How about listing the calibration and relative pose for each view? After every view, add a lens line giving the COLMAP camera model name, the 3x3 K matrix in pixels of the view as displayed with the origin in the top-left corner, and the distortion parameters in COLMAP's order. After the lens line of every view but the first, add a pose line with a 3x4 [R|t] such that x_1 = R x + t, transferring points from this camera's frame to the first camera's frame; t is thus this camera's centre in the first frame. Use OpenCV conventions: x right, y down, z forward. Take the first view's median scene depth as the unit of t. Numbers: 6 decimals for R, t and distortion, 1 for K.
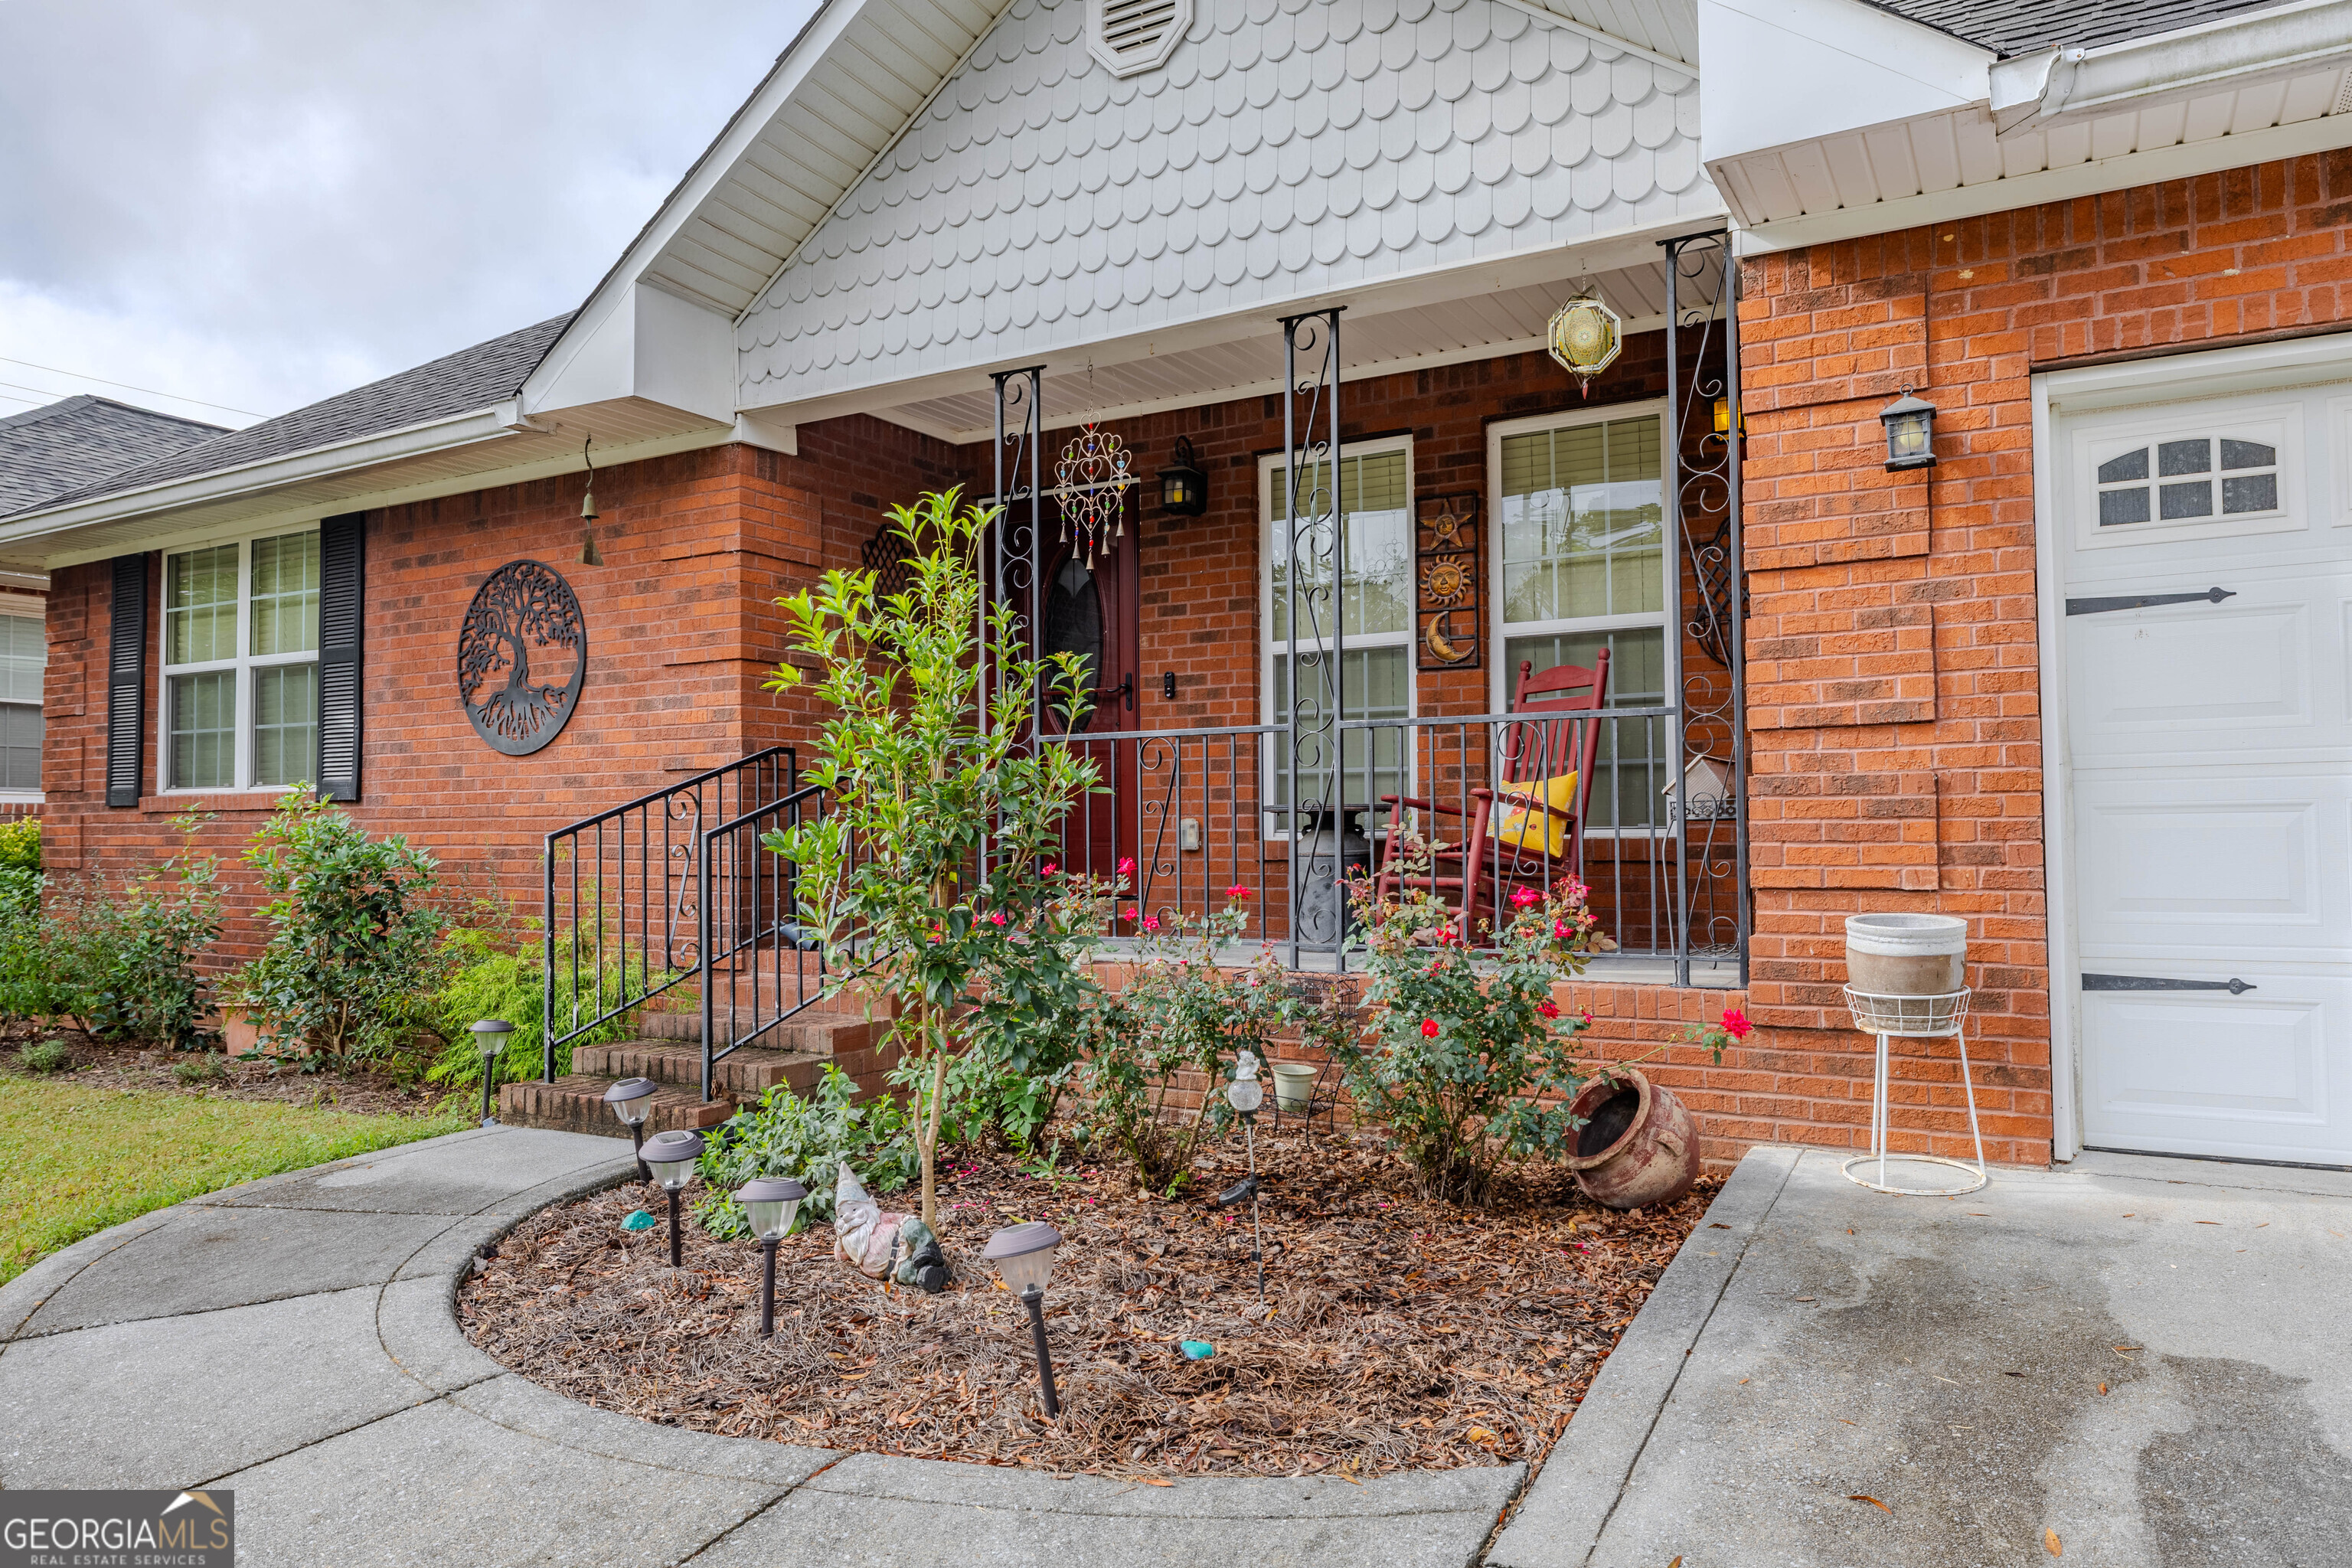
lens RADIAL K [[1513.5, 0, 1173.0], [0, 1513.5, 783.2], [0, 0, 1]] dist [0.001083, -0.000428]
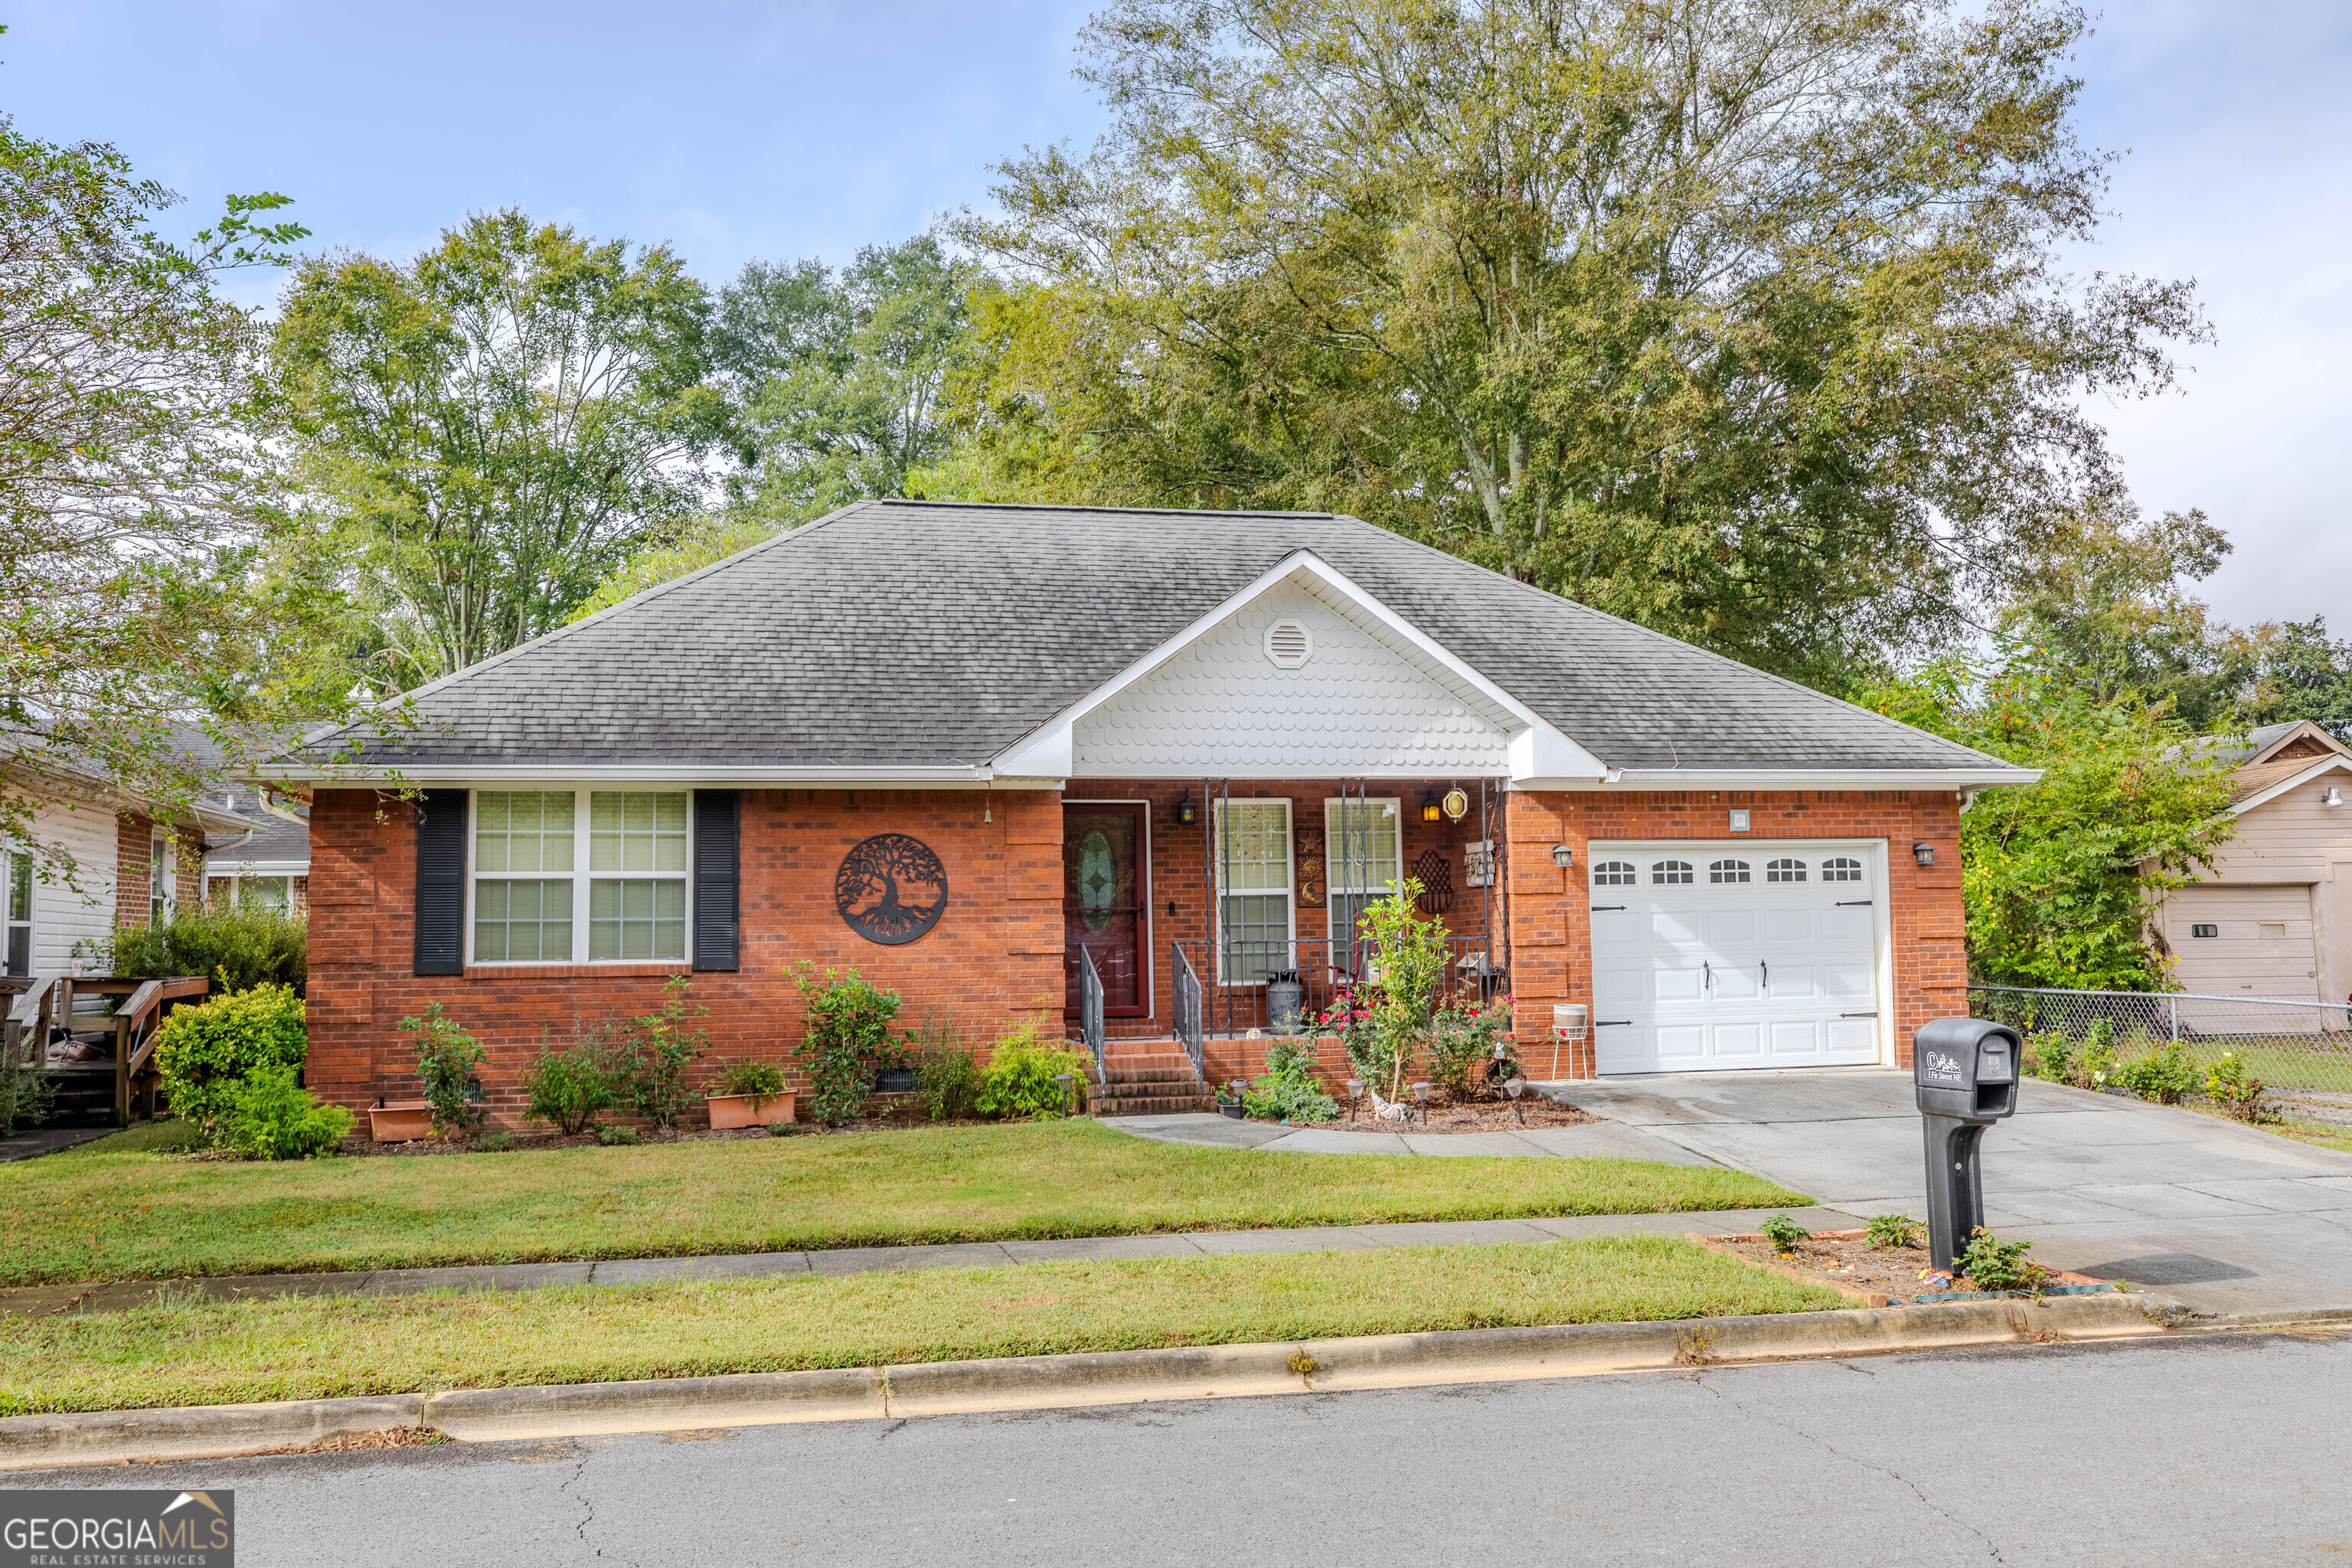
lens RADIAL K [[1989.0, 0, 1186.0], [0, 1989.0, 786.4], [0, 0, 1]] dist [-0.000816, 0.006546]
pose [[0.745171, 0.051271, 0.664900, -1.960173], [-0.009863, 0.997778, -0.065886, -0.059818], [-0.666801, 0.042538, 0.744021, -1.091248]]
